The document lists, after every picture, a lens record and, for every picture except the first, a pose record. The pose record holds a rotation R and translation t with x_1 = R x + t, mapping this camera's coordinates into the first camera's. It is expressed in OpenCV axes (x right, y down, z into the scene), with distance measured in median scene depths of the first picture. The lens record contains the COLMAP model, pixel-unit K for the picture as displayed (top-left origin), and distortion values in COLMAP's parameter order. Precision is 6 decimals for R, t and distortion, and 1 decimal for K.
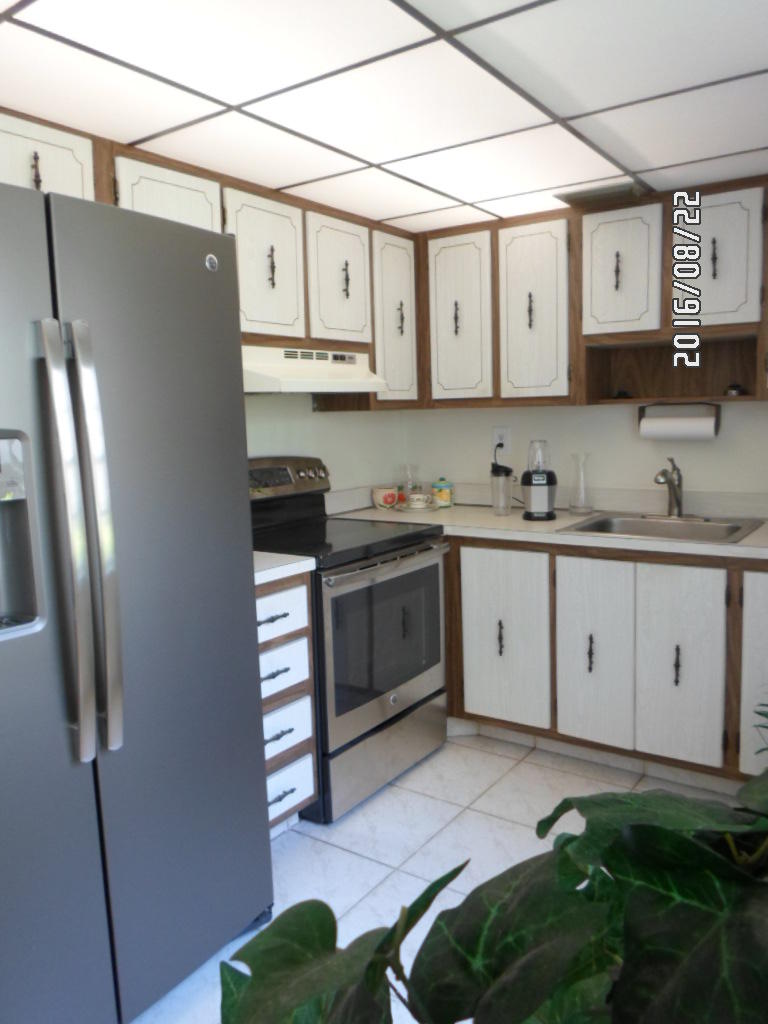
lens RADIAL K [[793.3, 0, 378.7], [0, 793.3, 511.9], [0, 0, 1]] dist [-0.018141, -0.010429]
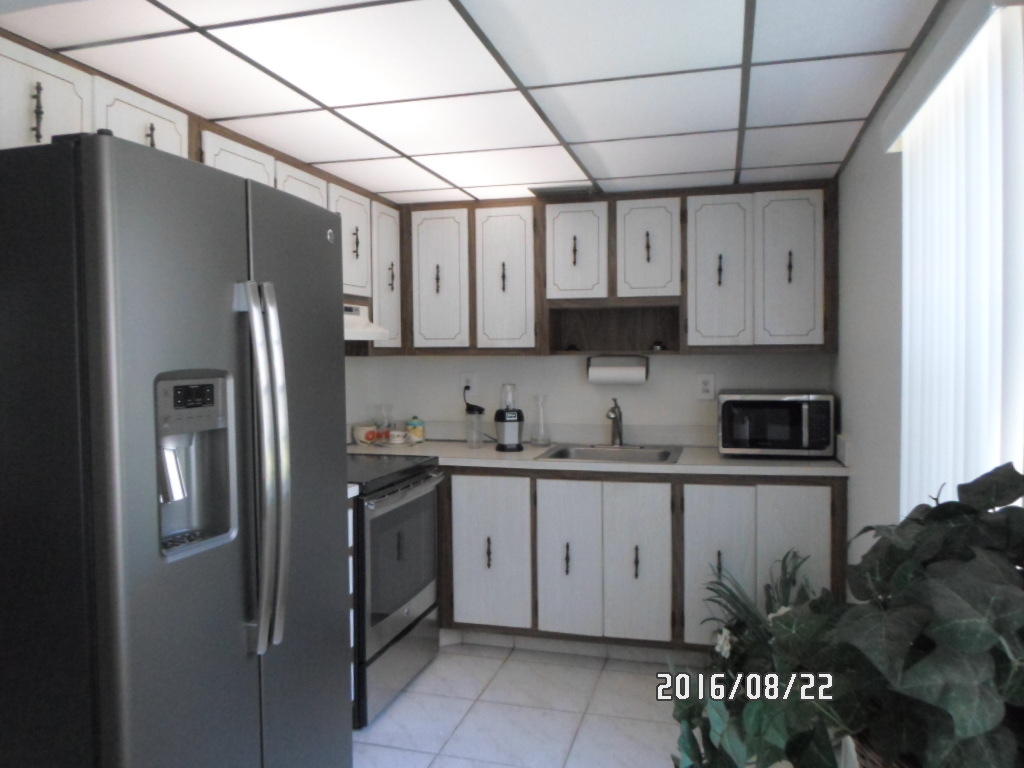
lens RADIAL K [[793.3, 0, 516.3], [0, 793.3, 378.6], [0, 0, 1]] dist [-0.018141, -0.010429]
pose [[0.939929, 0.010052, 0.341223, -0.212068], [0.023227, 0.995367, -0.093303, 0.014720], [-0.340580, 0.095624, 0.935340, -0.130298]]
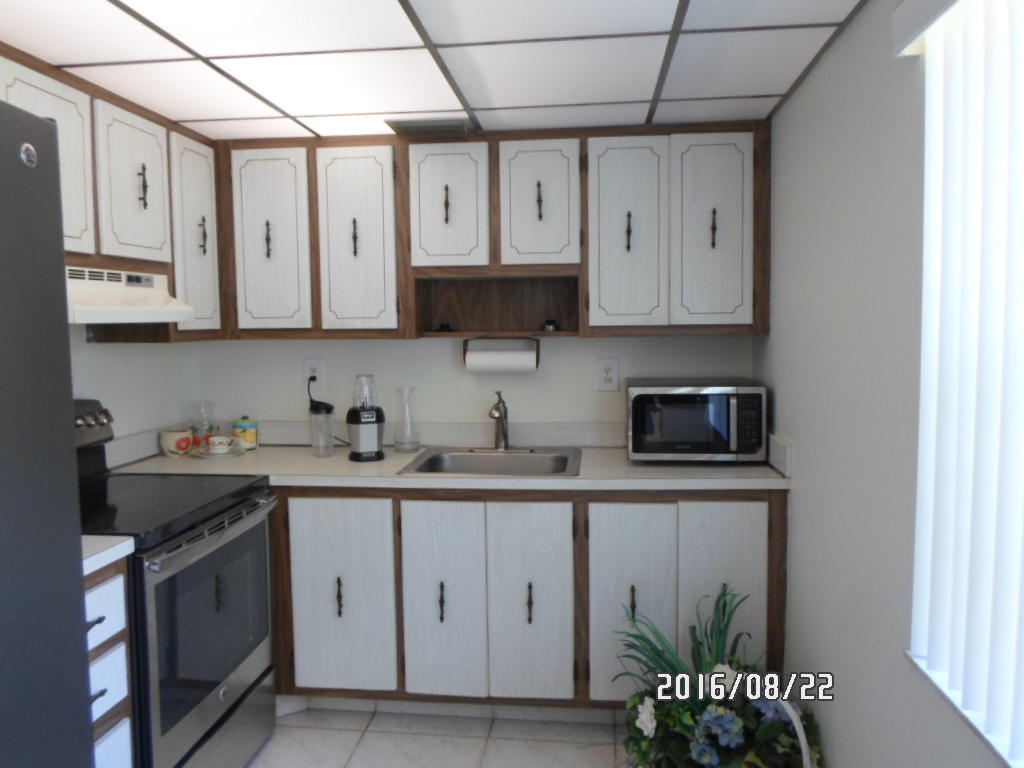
lens RADIAL K [[793.3, 0, 516.9], [0, 793.3, 375.7], [0, 0, 1]] dist [-0.018141, -0.010429]
pose [[0.874164, -0.014903, 0.485402, -0.102776], [0.046493, 0.997506, -0.053104, -0.034230], [-0.483400, 0.068989, 0.872677, 0.107740]]
